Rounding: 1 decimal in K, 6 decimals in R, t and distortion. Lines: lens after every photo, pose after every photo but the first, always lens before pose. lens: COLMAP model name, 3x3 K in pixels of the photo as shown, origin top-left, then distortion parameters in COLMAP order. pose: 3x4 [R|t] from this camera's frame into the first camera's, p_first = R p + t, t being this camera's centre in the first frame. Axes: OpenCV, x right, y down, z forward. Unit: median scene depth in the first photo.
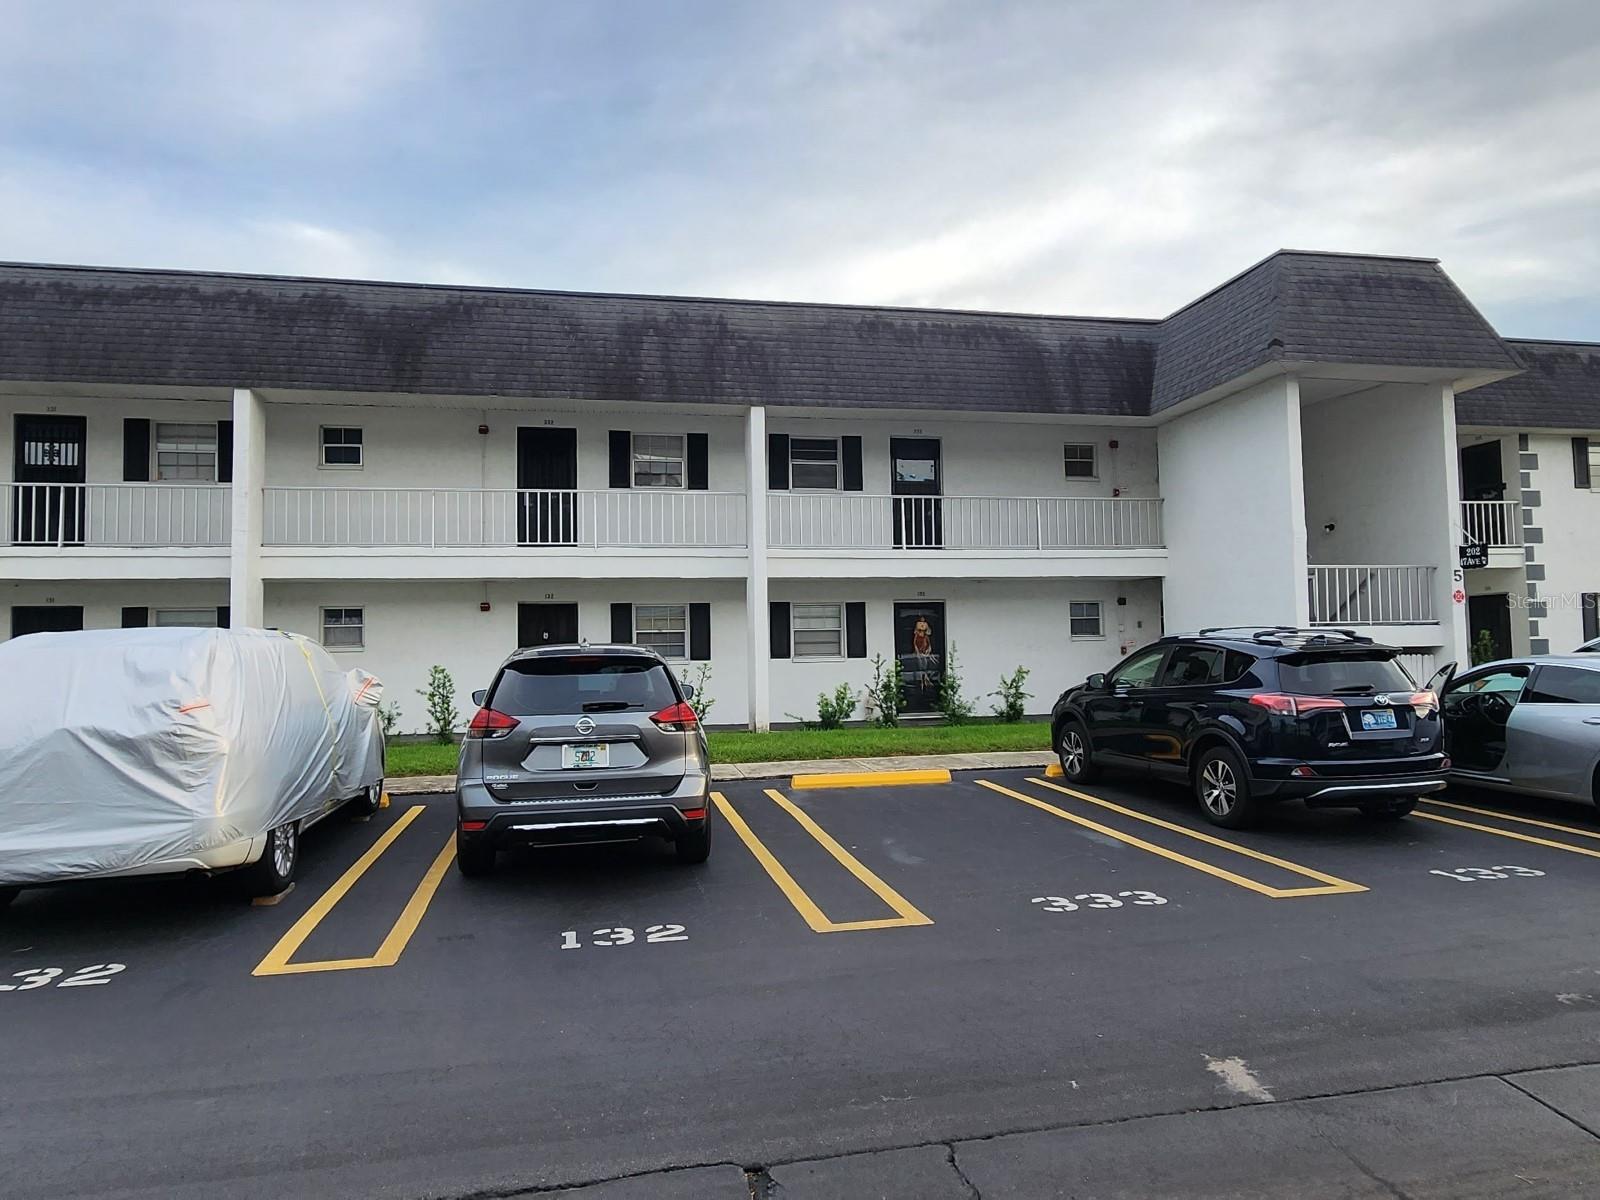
lens RADIAL K [[1109.2, 0, 800.0], [0, 1109.2, 600.0], [0, 0, 1]] dist [-0.001041, 0.000398]
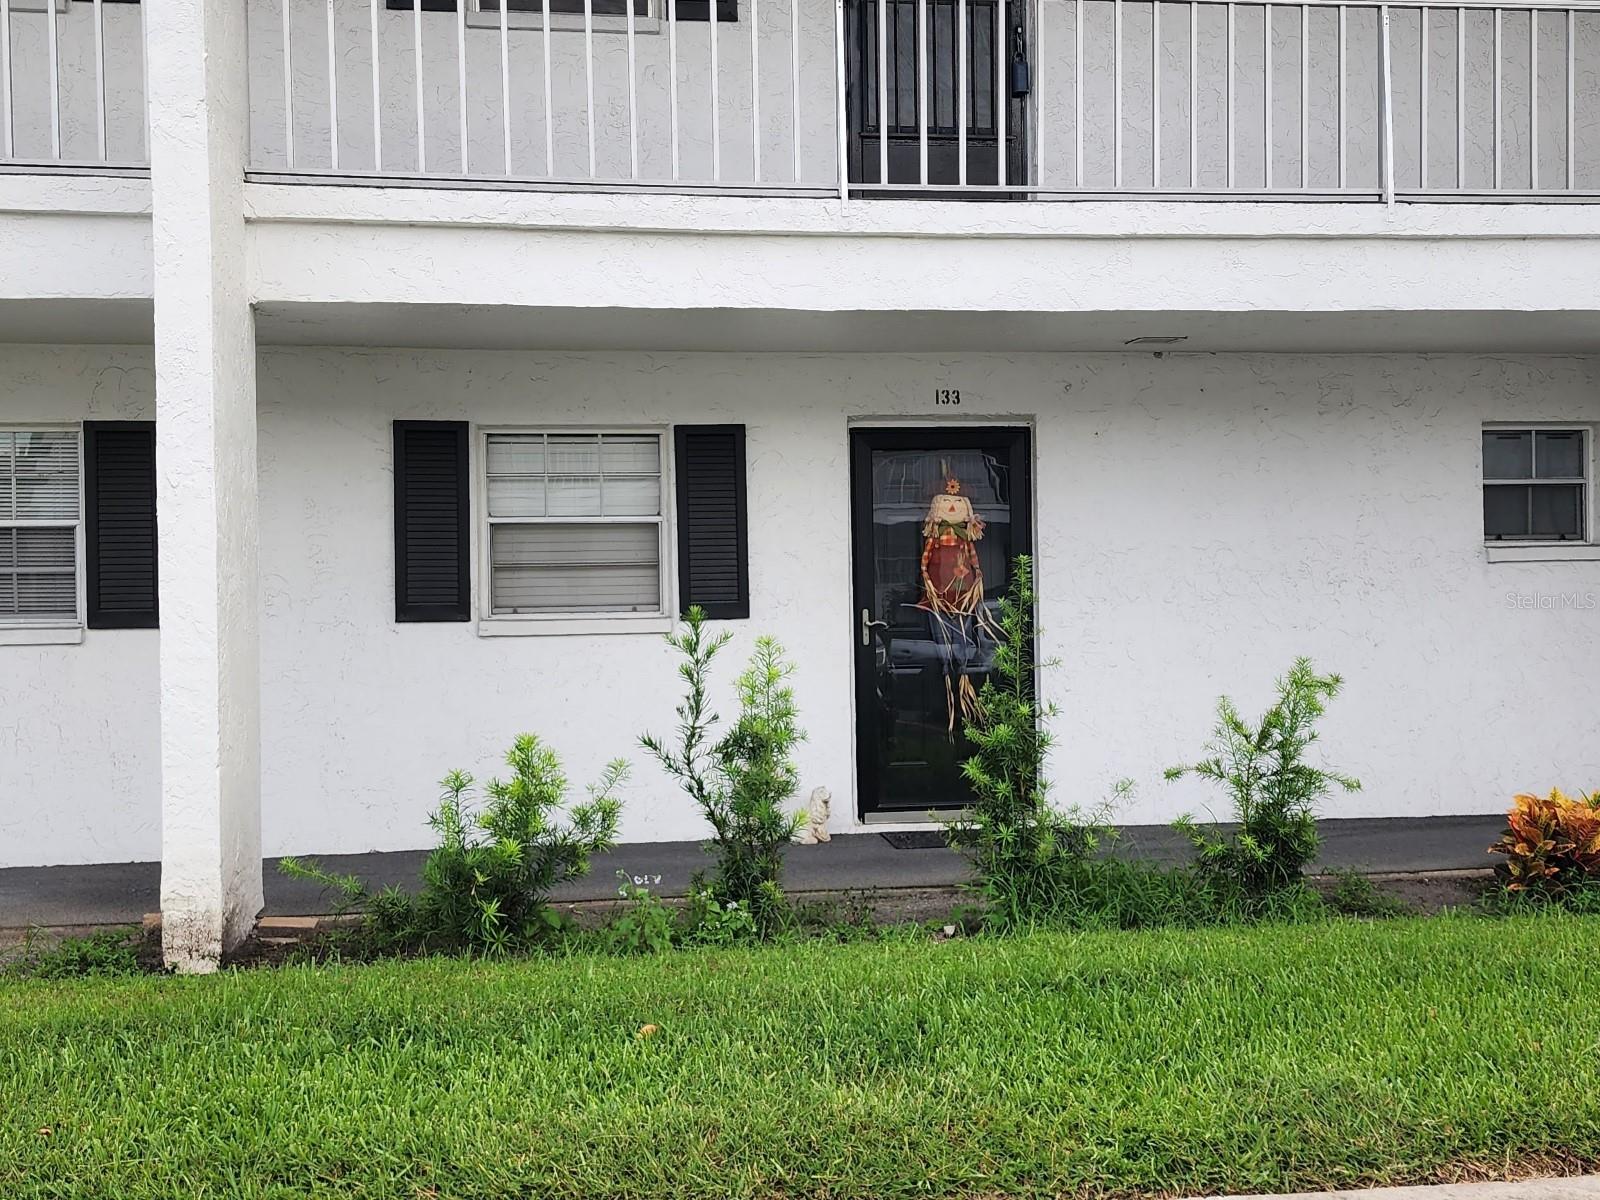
lens RADIAL K [[1672.3, 0, 800.8], [0, 1672.3, 628.6], [0, 0, 1]] dist [0.012797, 0.006430]
pose [[0.996323, 0.004320, -0.085570, 0.124889], [0.001567, 0.997642, 0.068608, 0.028049], [0.085664, -0.068490, 0.993967, 0.649763]]
